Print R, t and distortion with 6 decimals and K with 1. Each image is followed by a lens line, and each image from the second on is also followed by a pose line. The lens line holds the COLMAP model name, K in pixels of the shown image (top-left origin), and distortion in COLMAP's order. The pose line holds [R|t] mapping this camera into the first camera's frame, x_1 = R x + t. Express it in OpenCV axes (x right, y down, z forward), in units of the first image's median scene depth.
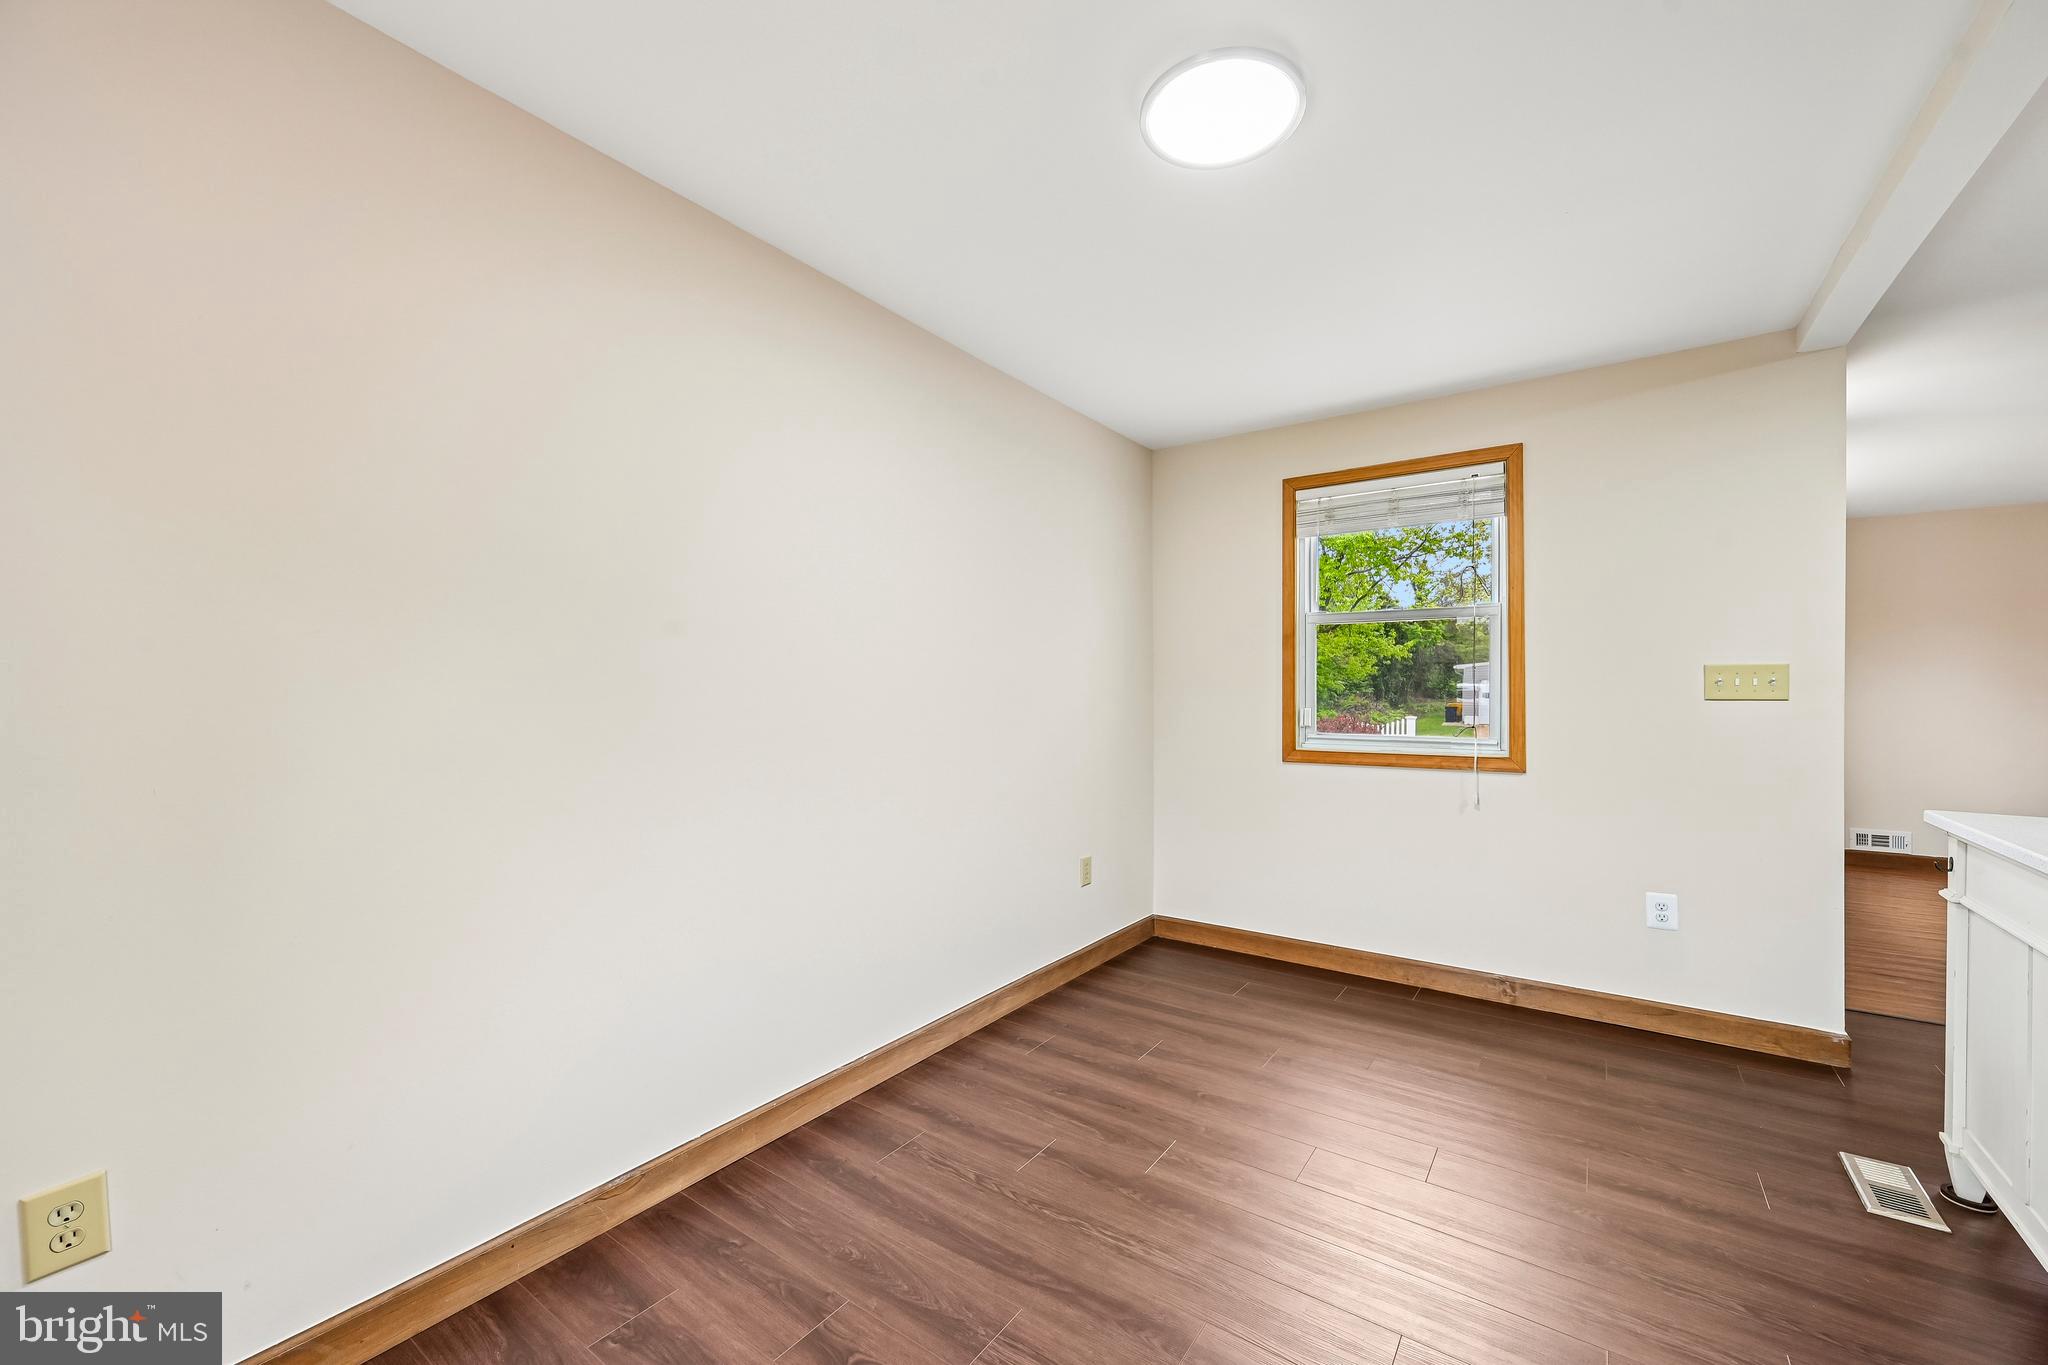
lens RADIAL K [[804.3, 0, 1033.1], [0, 804.3, 691.5], [0, 0, 1]] dist [-0.002541, 0.000252]
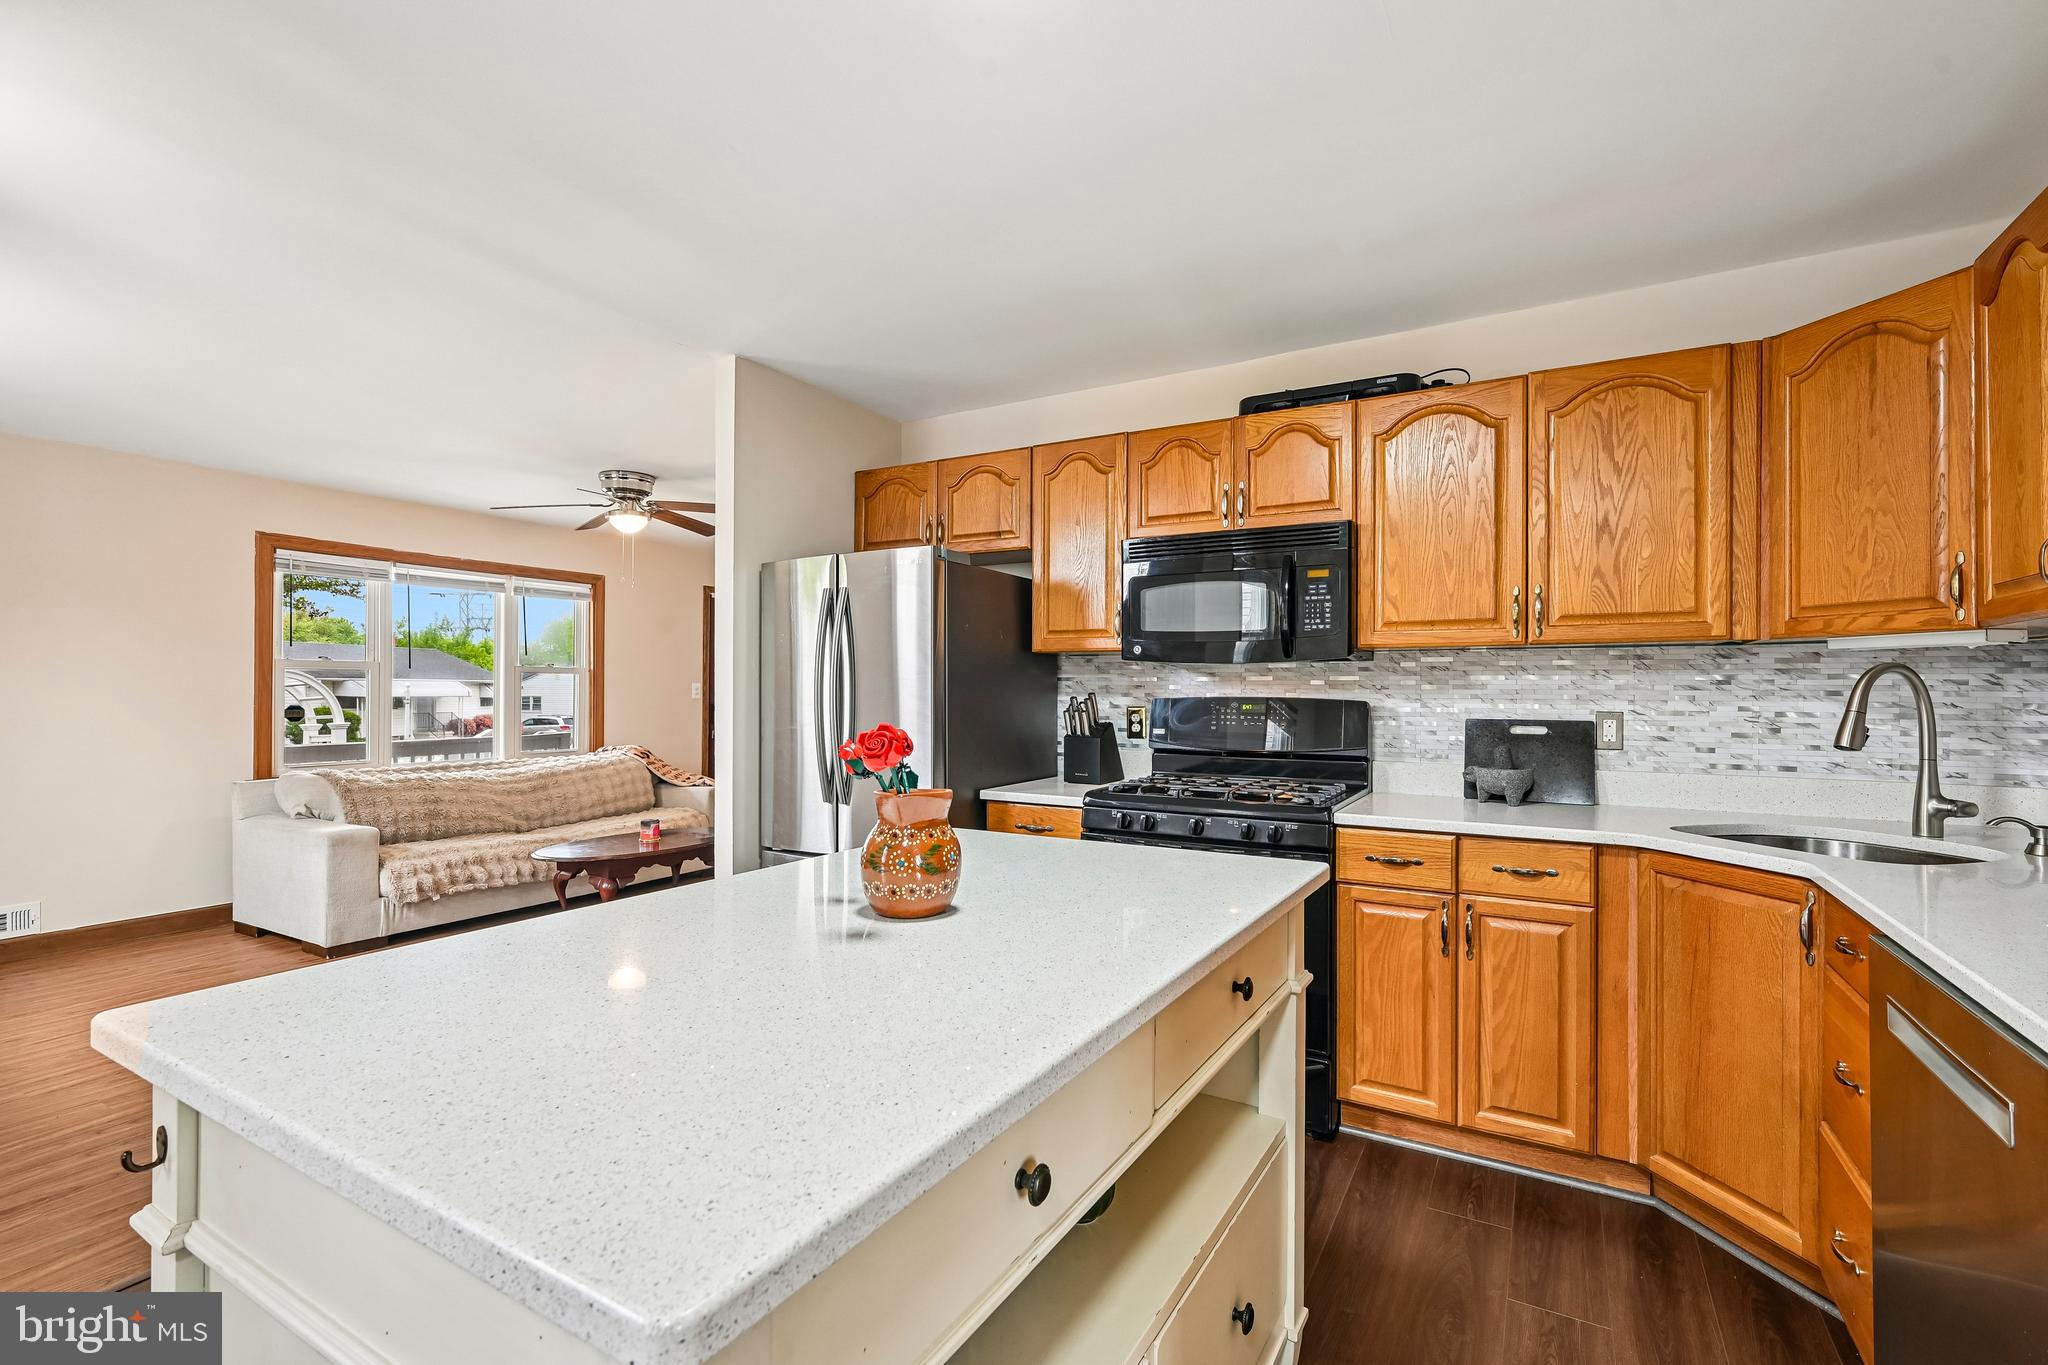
lens RADIAL K [[911.2, 0, 1029.7], [0, 911.2, 689.1], [0, 0, 1]] dist [0.000850, -0.000119]
pose [[-0.090619, -0.000211, 0.995886, 0.423181], [0.007033, 0.999975, 0.000852, -0.001251], [-0.995861, 0.007081, -0.090615, 0.396492]]
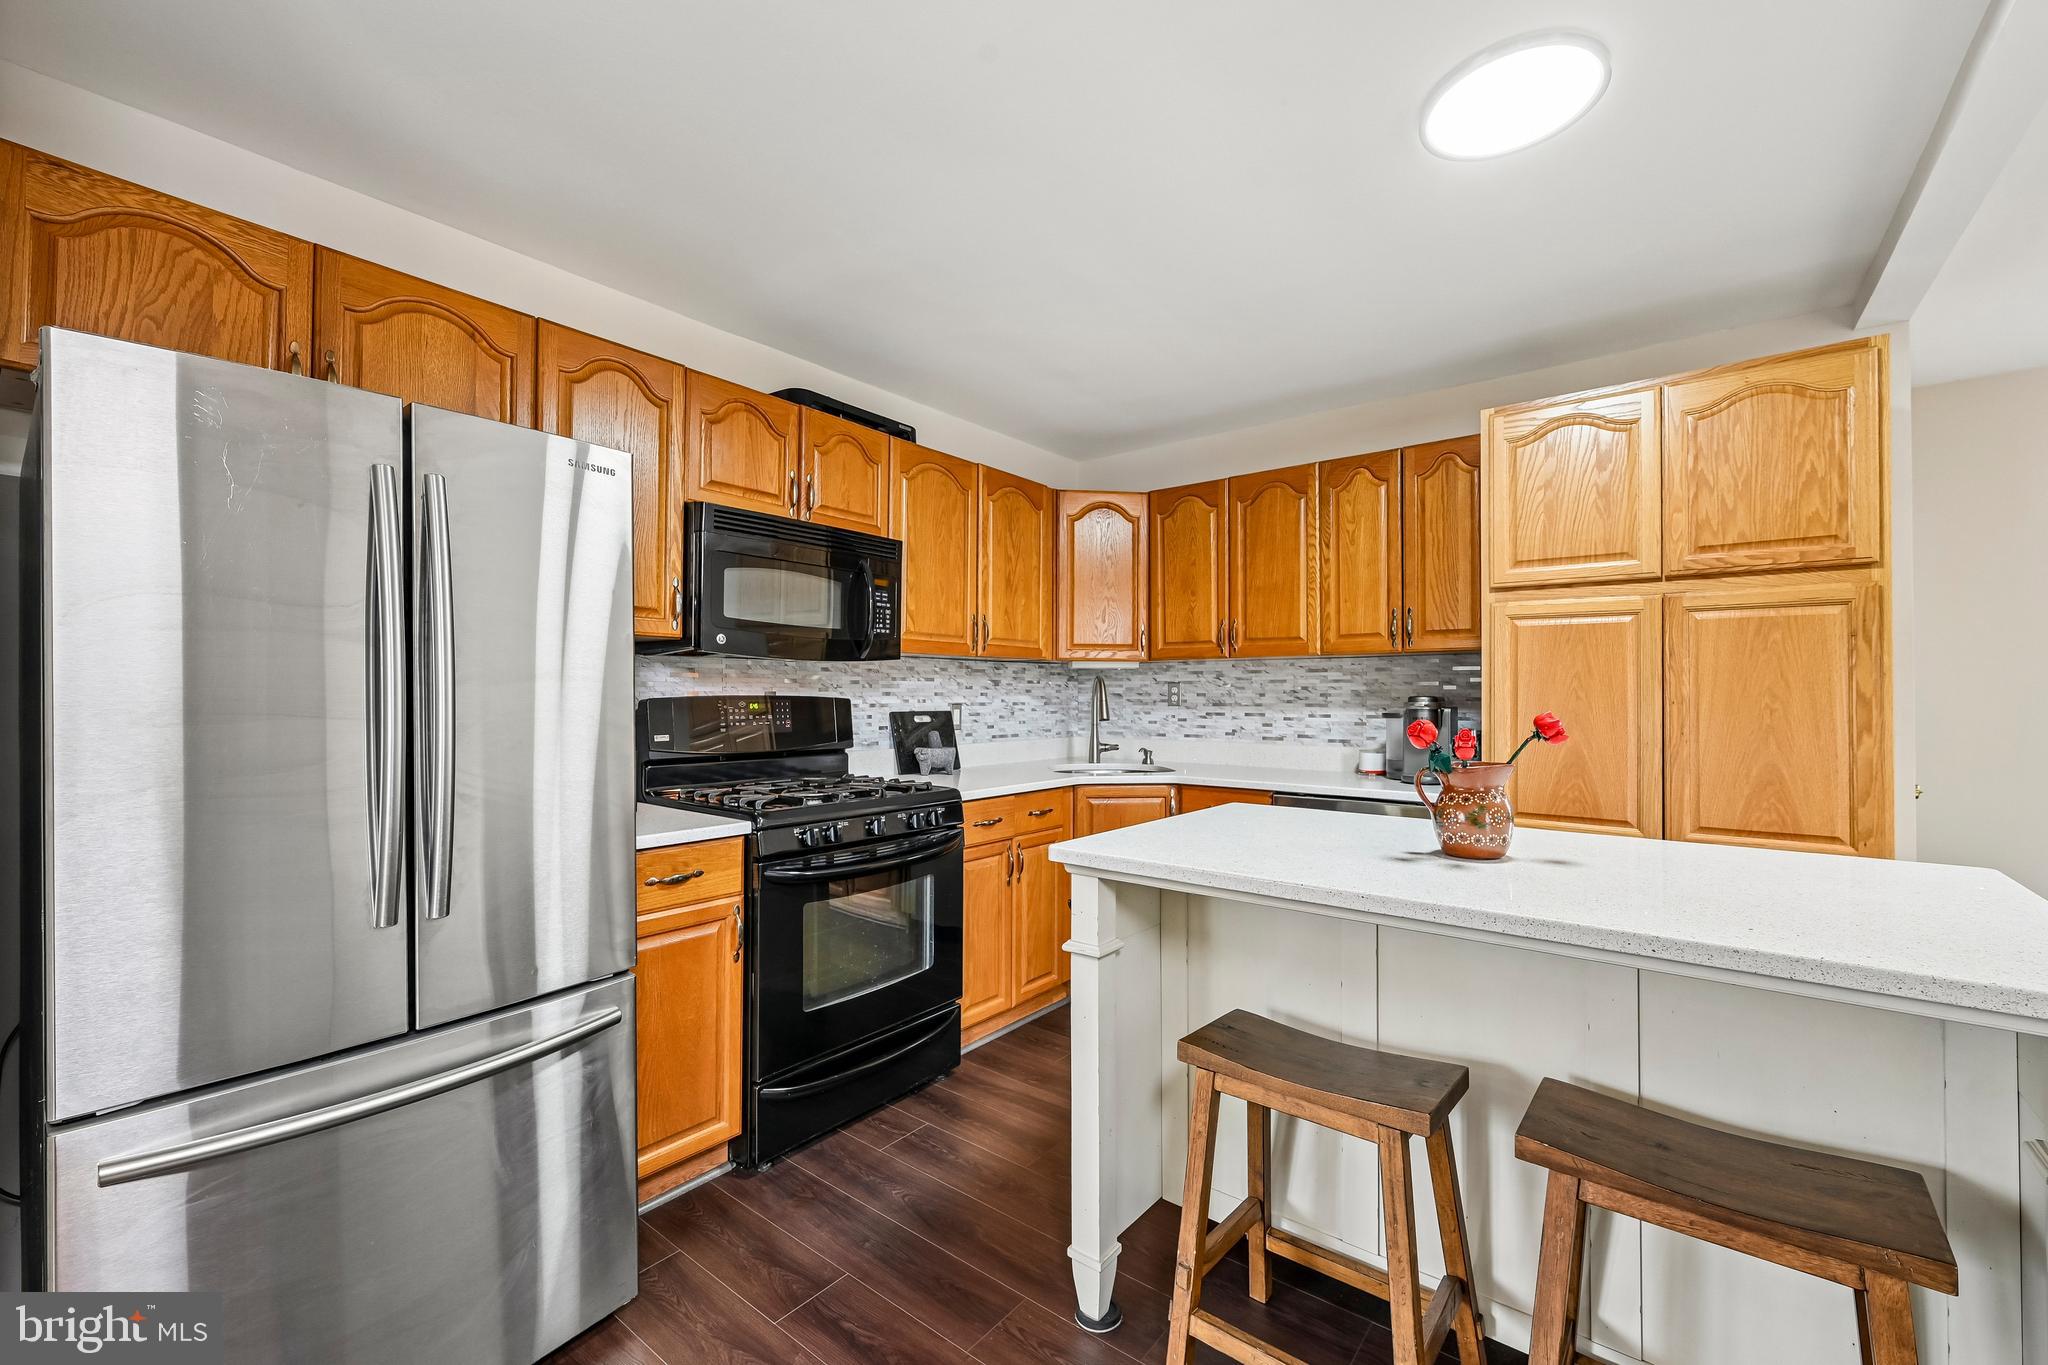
lens RADIAL K [[836.6, 0, 1029.7], [0, 836.6, 685.7], [0, 0, 1]] dist [-0.001620, 0.000159]
pose [[-0.998510, -0.003116, 0.054484, 1.085261], [-0.003070, 0.999995, 0.000927, -0.001862], [-0.054486, 0.000758, -0.998514, 0.933158]]
